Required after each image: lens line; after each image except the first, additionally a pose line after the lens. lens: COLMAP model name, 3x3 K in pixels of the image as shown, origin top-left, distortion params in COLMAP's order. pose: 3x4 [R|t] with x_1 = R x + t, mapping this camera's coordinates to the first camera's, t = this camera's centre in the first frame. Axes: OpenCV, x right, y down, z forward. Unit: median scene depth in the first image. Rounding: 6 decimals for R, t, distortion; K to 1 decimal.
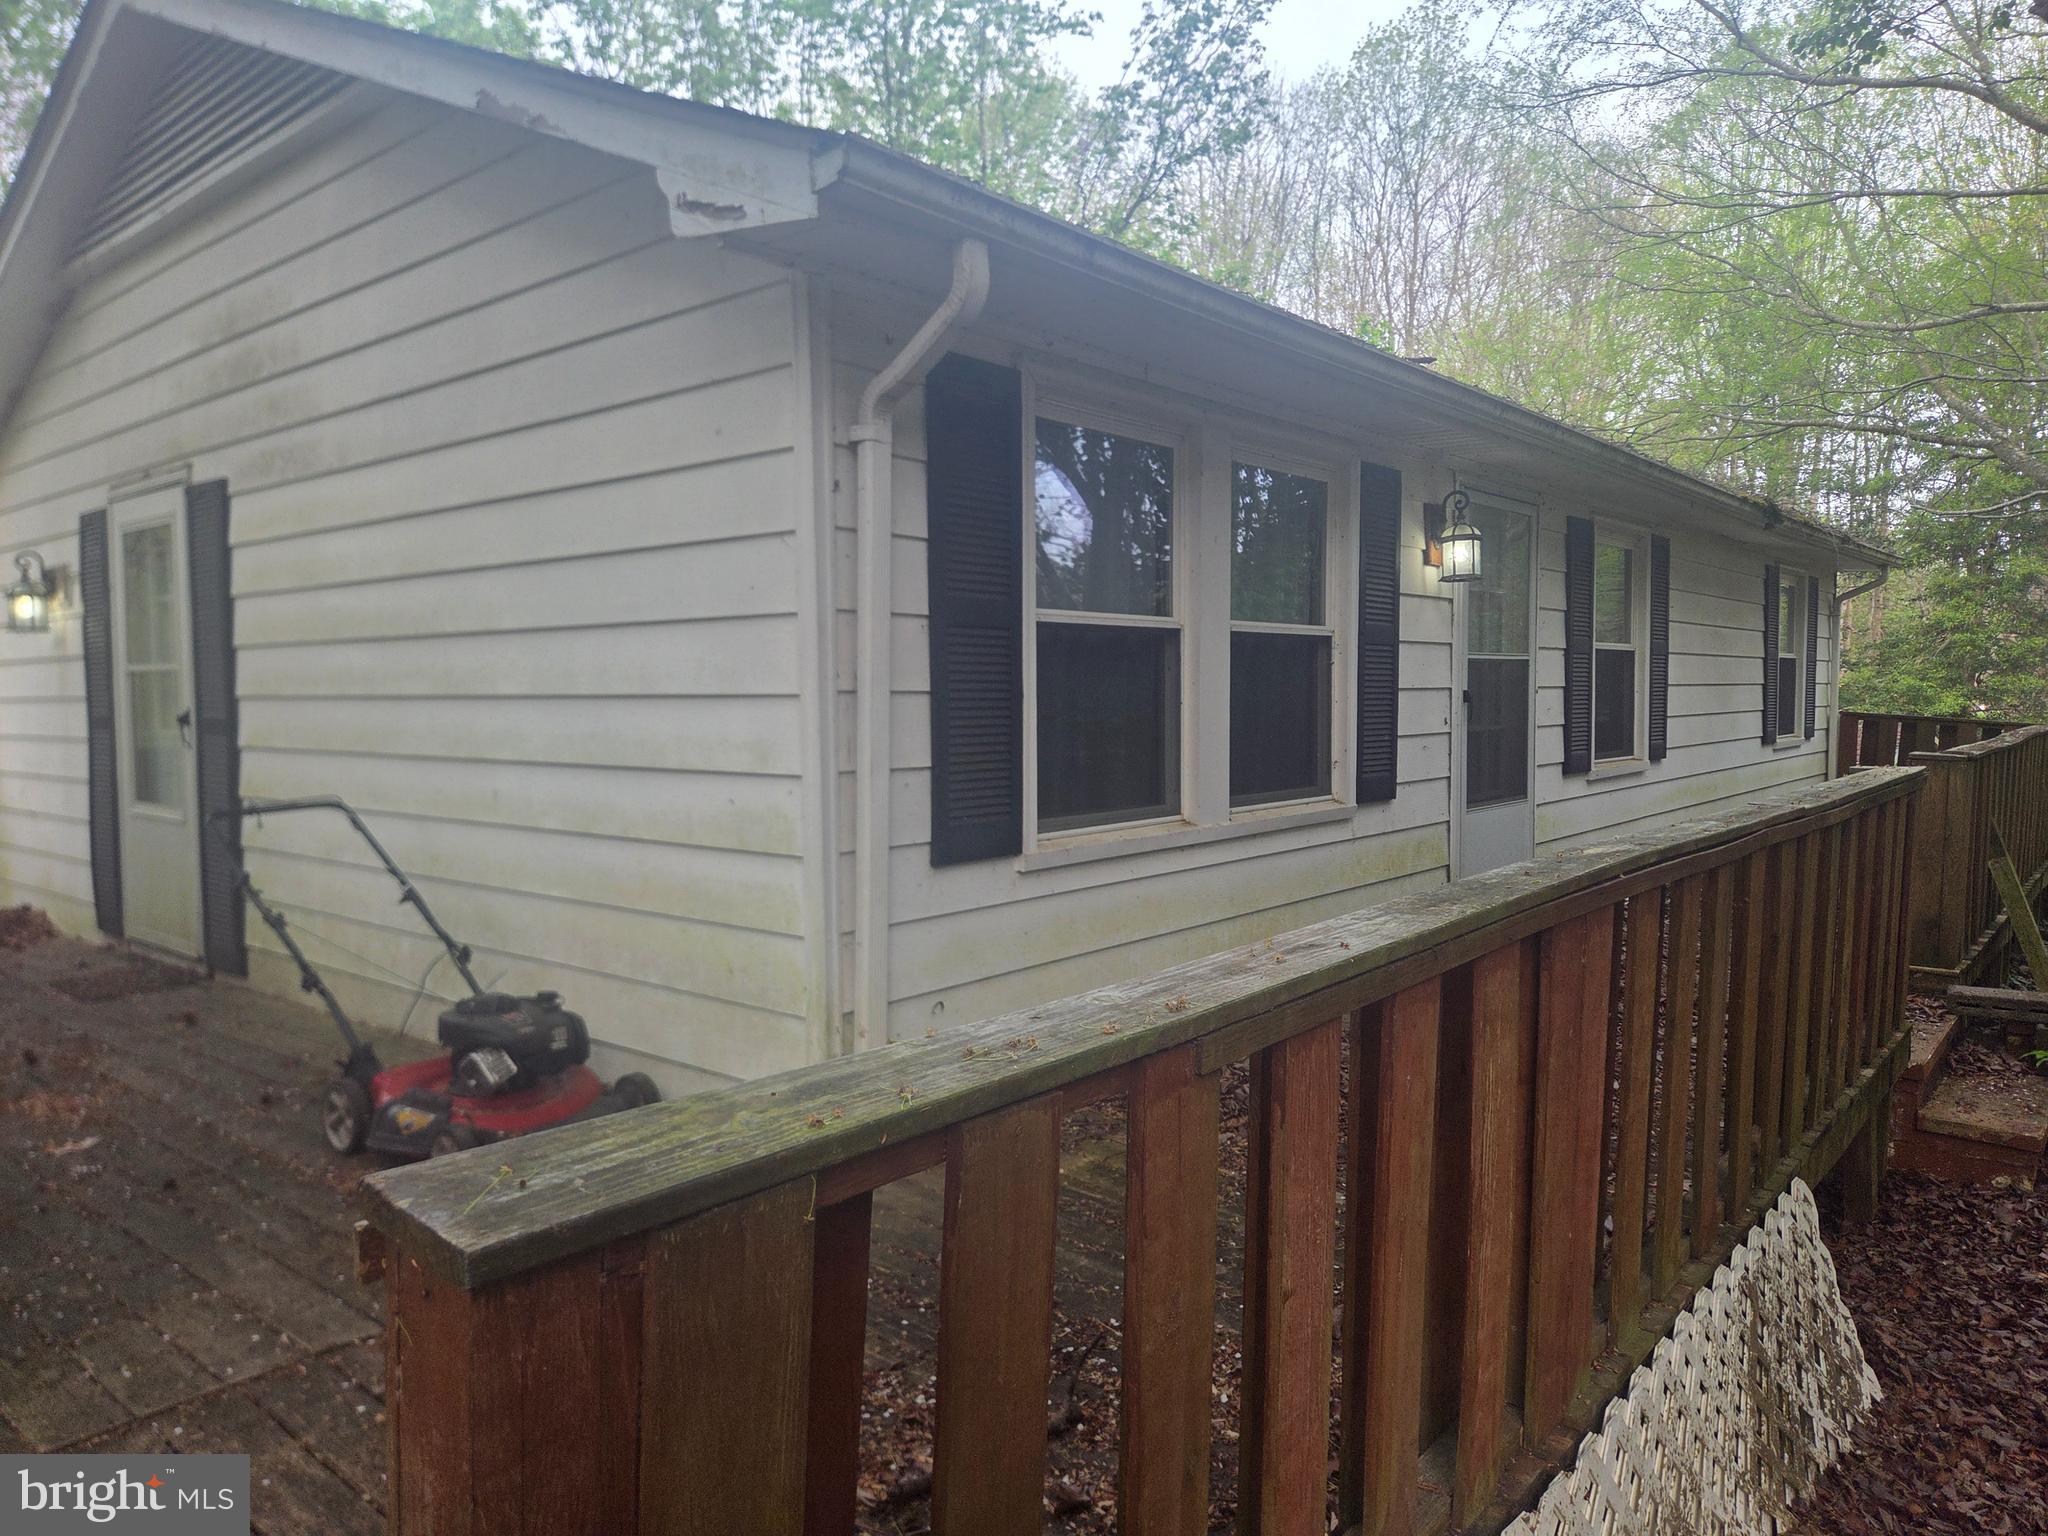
lens RADIAL K [[1386.7, 0, 1033.1], [0, 1386.7, 768.6], [0, 0, 1]] dist [0.050251, -0.033174]
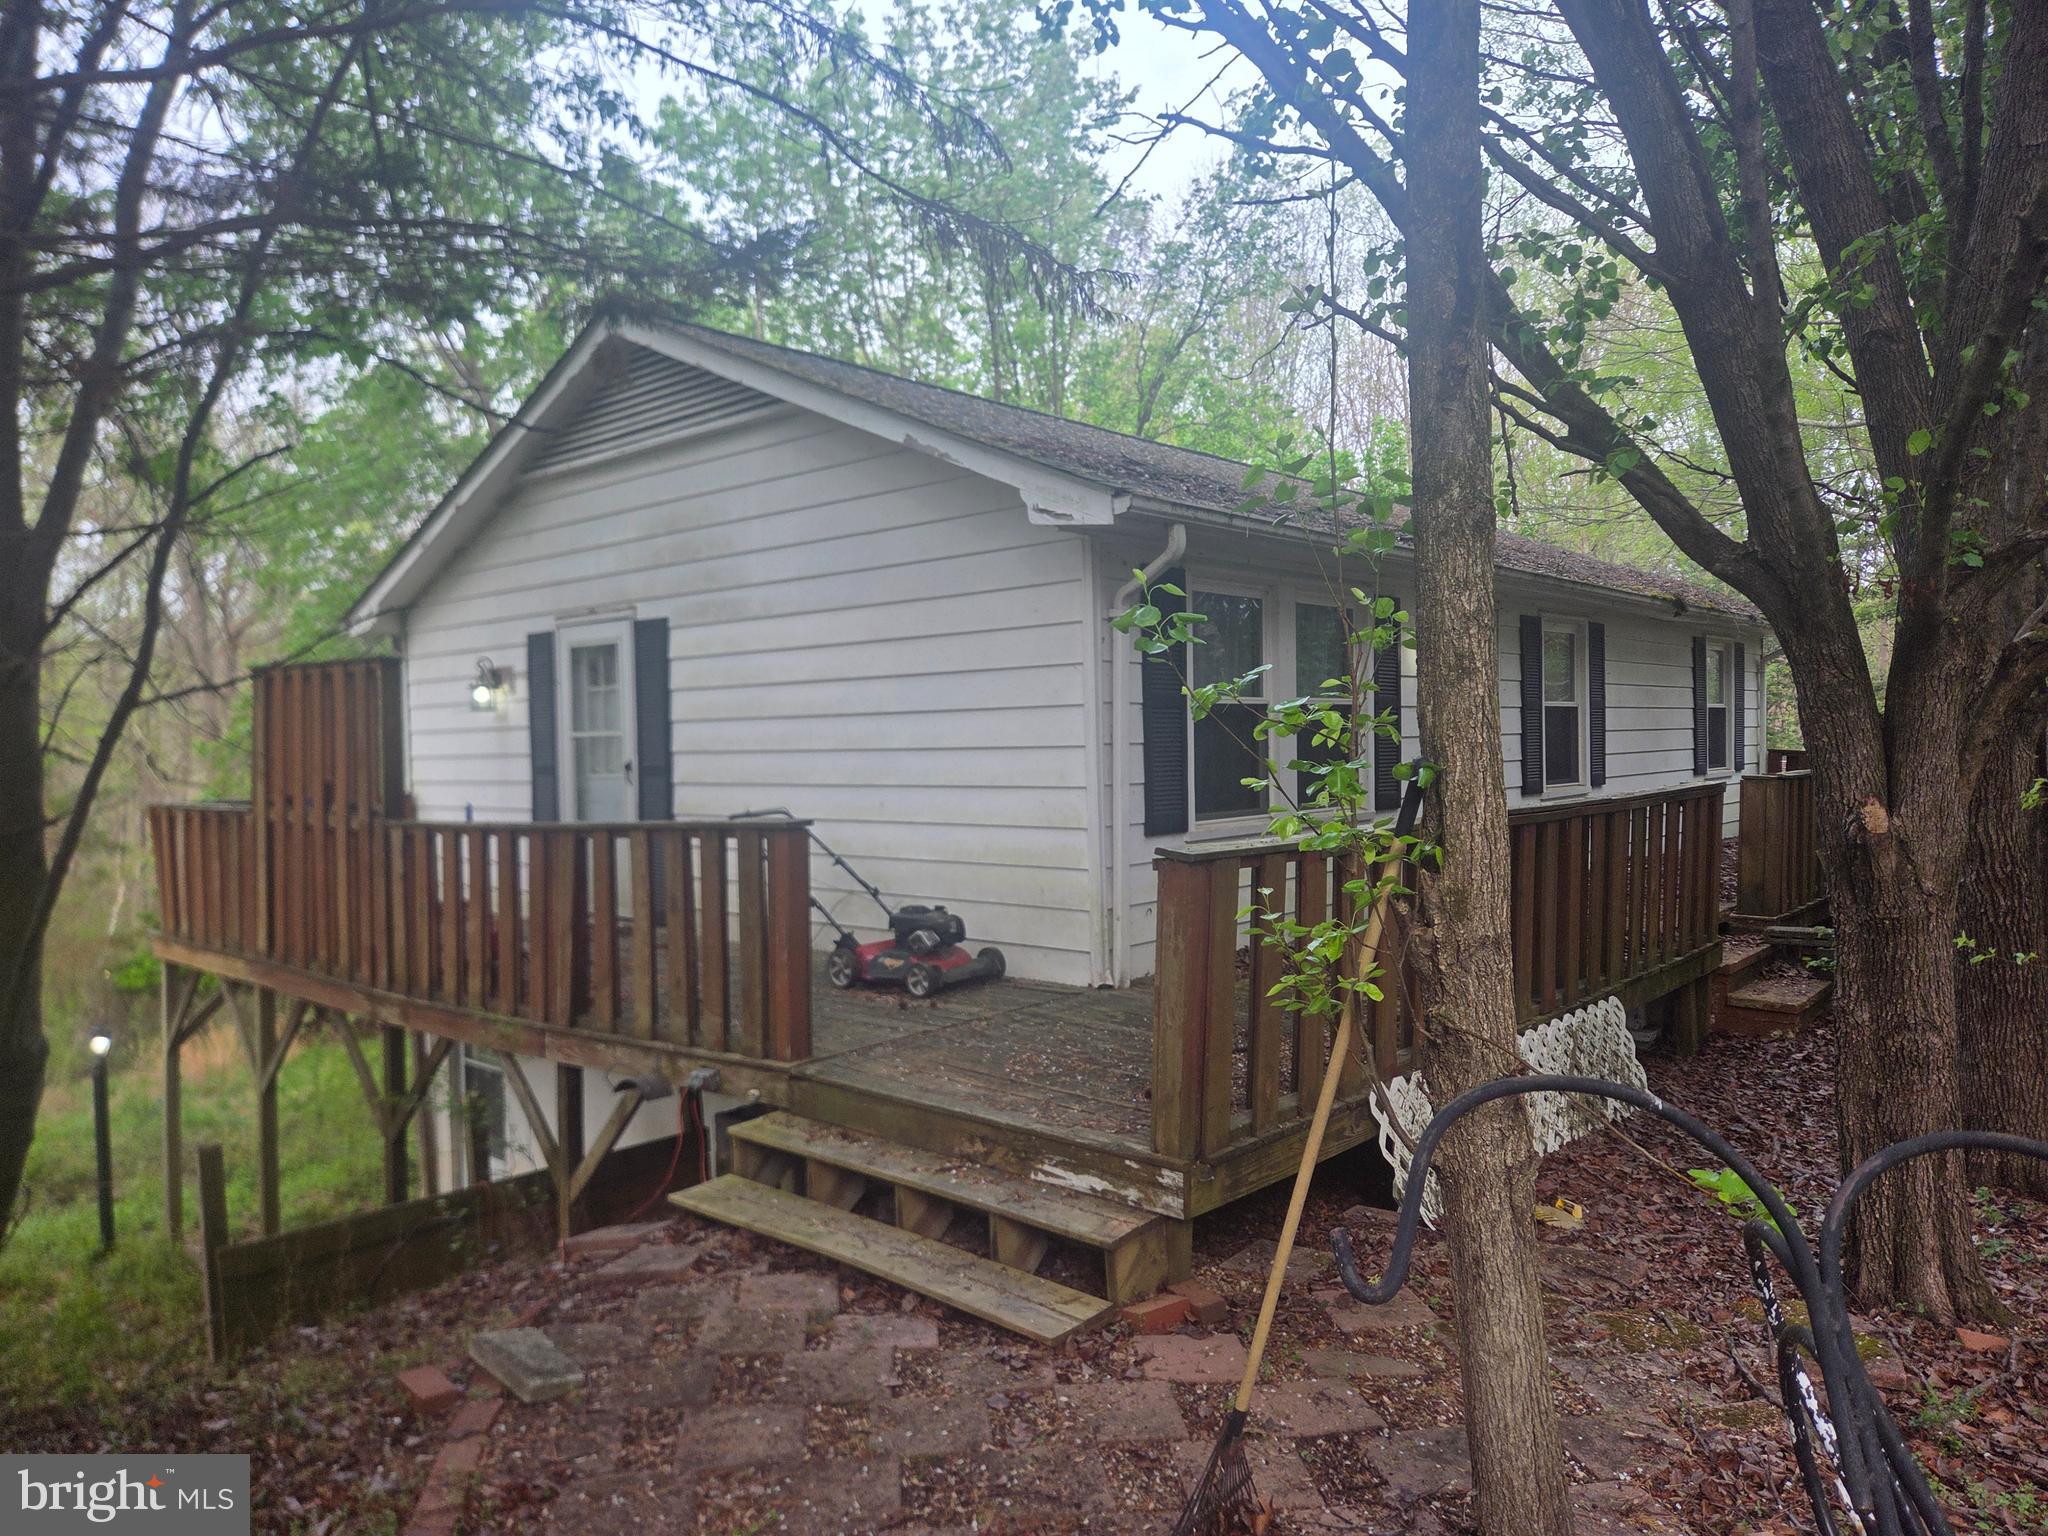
lens RADIAL K [[1386.7, 0, 1015.9], [0, 1386.7, 779.0], [0, 0, 1]] dist [0.050251, -0.033174]
pose [[0.999491, -0.012049, -0.029522, -0.124093], [0.011249, 0.999569, -0.027114, 0.027074], [0.029836, 0.026768, 0.999196, -0.571330]]
